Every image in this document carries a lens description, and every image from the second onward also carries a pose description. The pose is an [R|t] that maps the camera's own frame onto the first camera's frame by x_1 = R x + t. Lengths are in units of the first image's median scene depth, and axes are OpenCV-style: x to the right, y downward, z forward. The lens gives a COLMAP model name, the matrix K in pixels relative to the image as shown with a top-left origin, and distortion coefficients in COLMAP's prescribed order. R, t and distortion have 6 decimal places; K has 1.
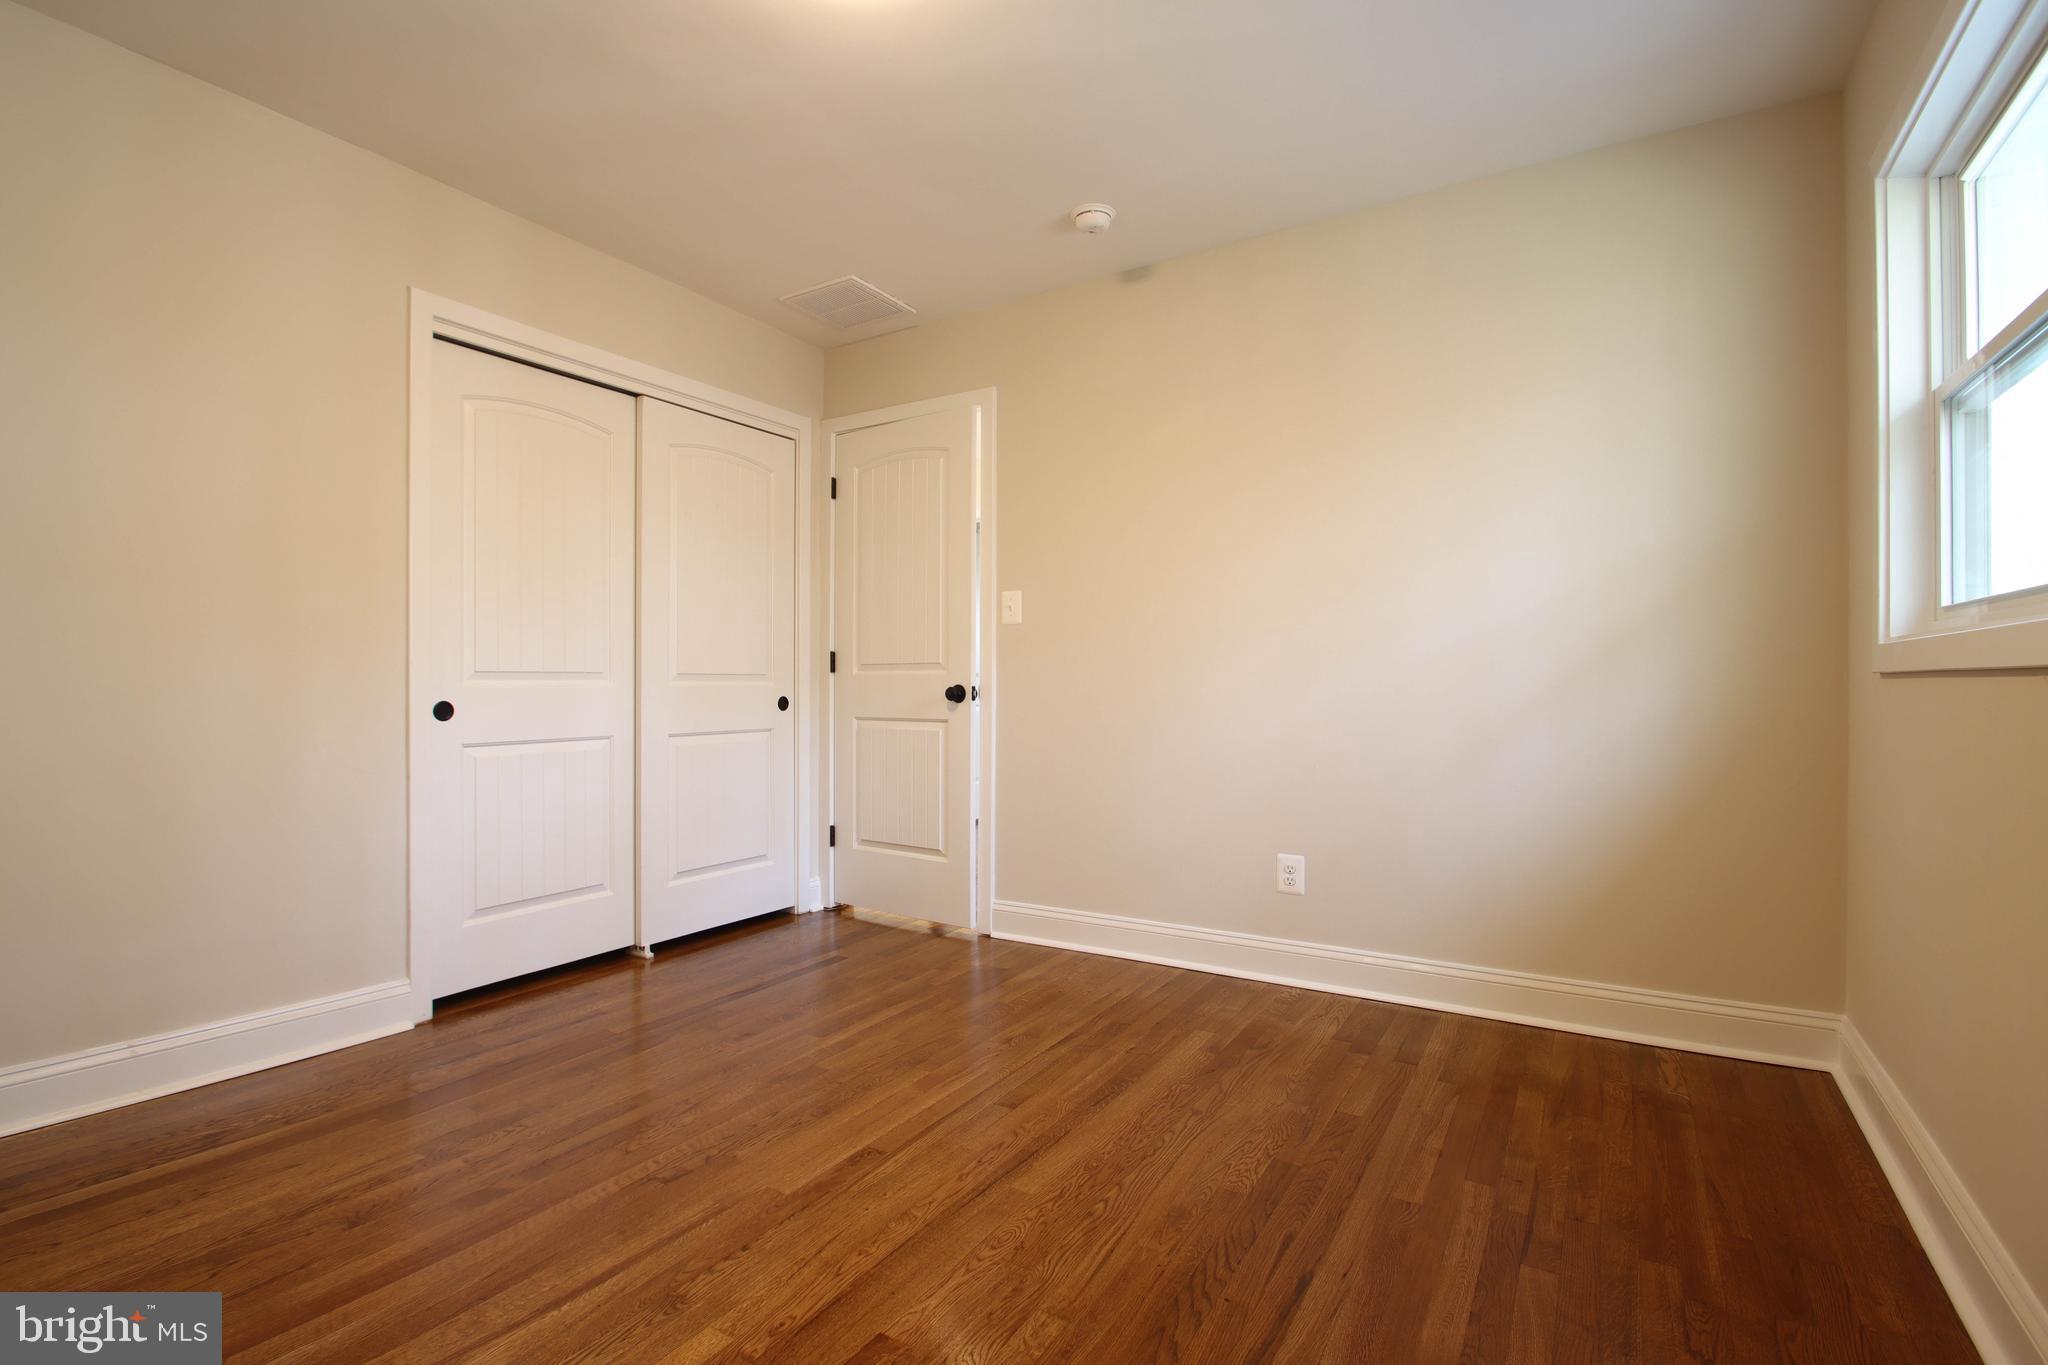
lens RADIAL K [[945.8, 0, 1023.9], [0, 945.8, 680.3], [0, 0, 1]] dist [-0.001174, -0.006401]
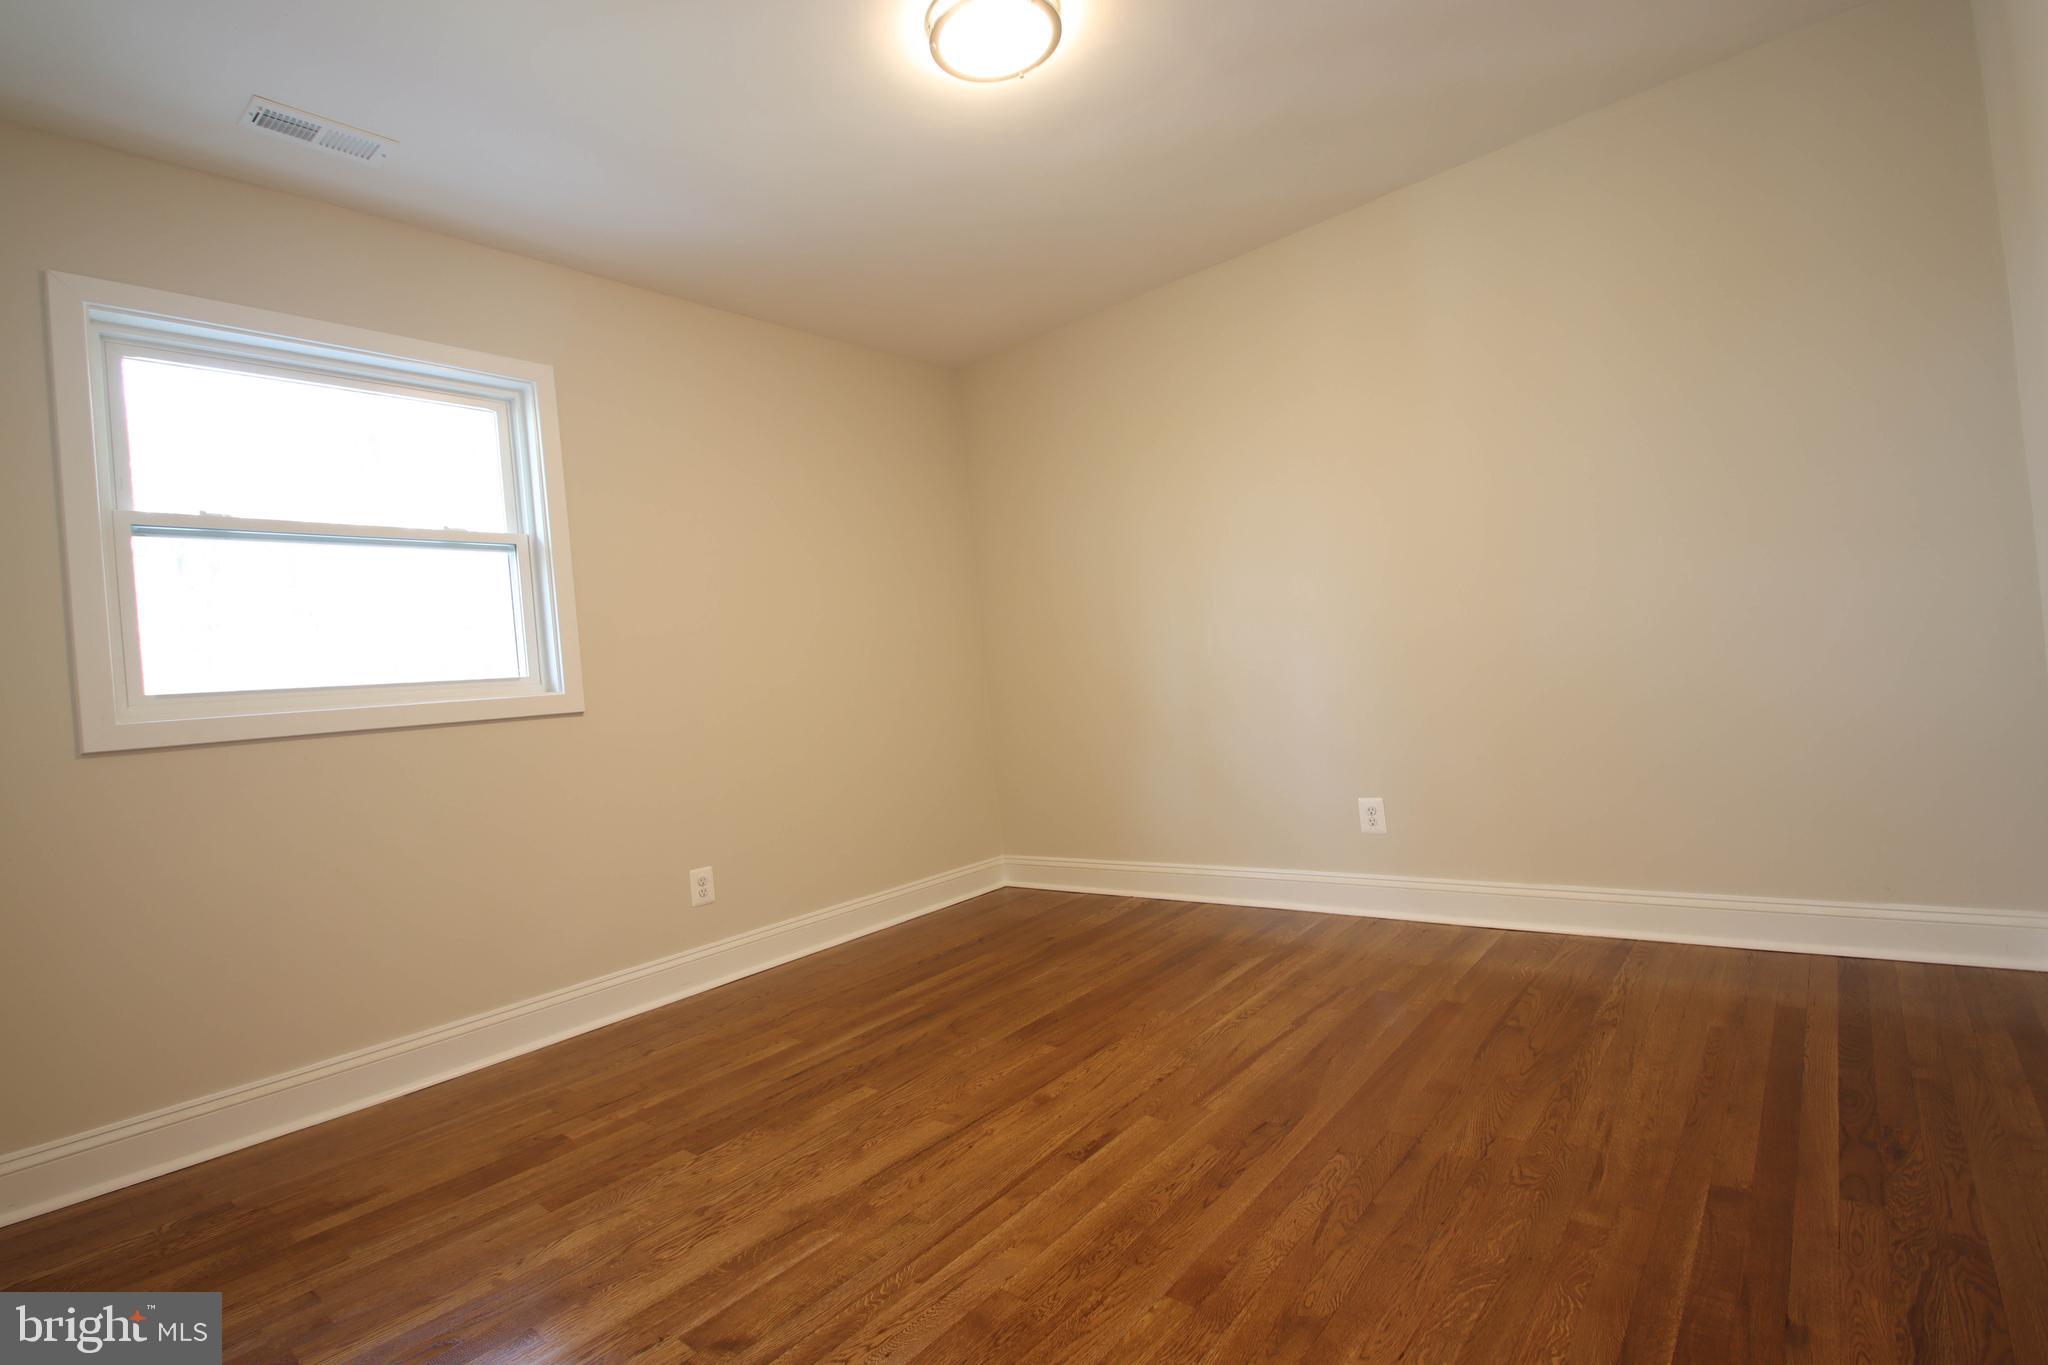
lens RADIAL K [[945.8, 0, 1024.0], [0, 945.8, 679.2], [0, 0, 1]] dist [-0.001174, -0.006401]
pose [[-0.984316, 0.096273, 0.147826, -0.309883], [0.095369, 0.995354, -0.013211, 0.025143], [-0.148411, 0.001095, -0.988925, 2.039606]]
